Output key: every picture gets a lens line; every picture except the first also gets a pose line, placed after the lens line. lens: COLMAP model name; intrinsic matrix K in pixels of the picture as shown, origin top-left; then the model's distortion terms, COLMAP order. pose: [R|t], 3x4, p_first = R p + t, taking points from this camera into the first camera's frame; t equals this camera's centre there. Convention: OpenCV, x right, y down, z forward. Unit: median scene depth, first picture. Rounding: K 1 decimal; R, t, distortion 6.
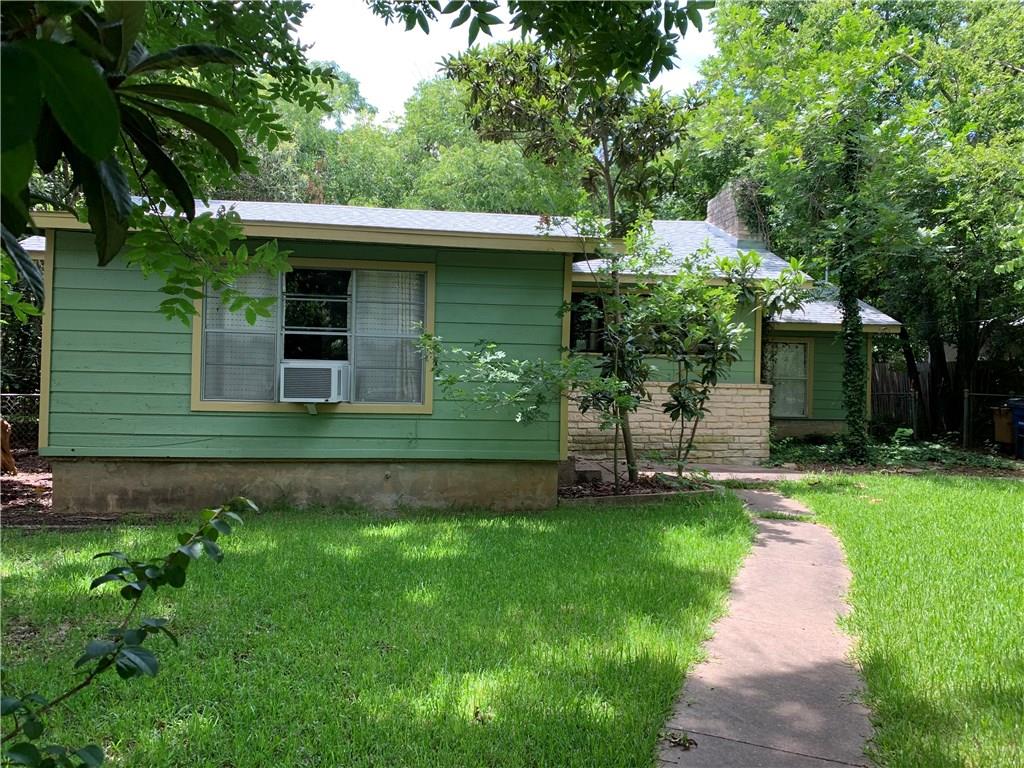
lens RADIAL K [[799.1, 0, 512.0], [0, 799.1, 384.0], [0, 0, 1]] dist [0.034542, -0.010696]
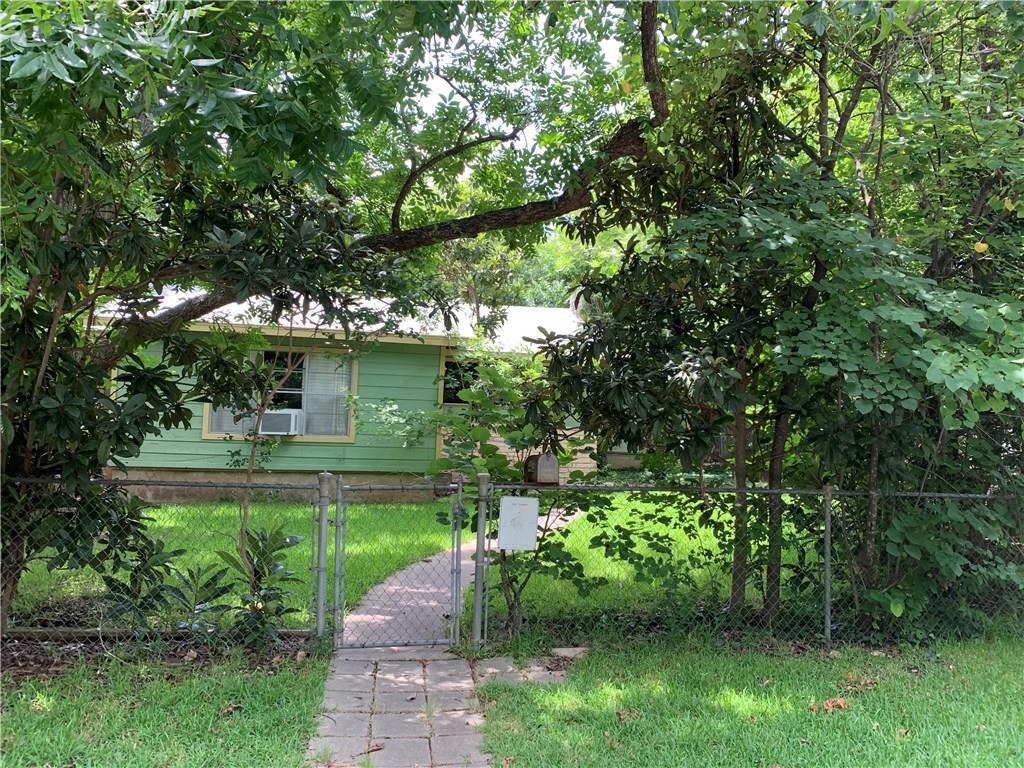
lens RADIAL K [[799.1, 0, 512.0], [0, 799.1, 384.0], [0, 0, 1]] dist [0.034542, -0.010696]
pose [[0.997012, 0.018594, 0.074971, 0.096257], [-0.013811, 0.997866, -0.063816, 0.017419], [-0.075998, 0.062590, 0.995142, -0.649721]]
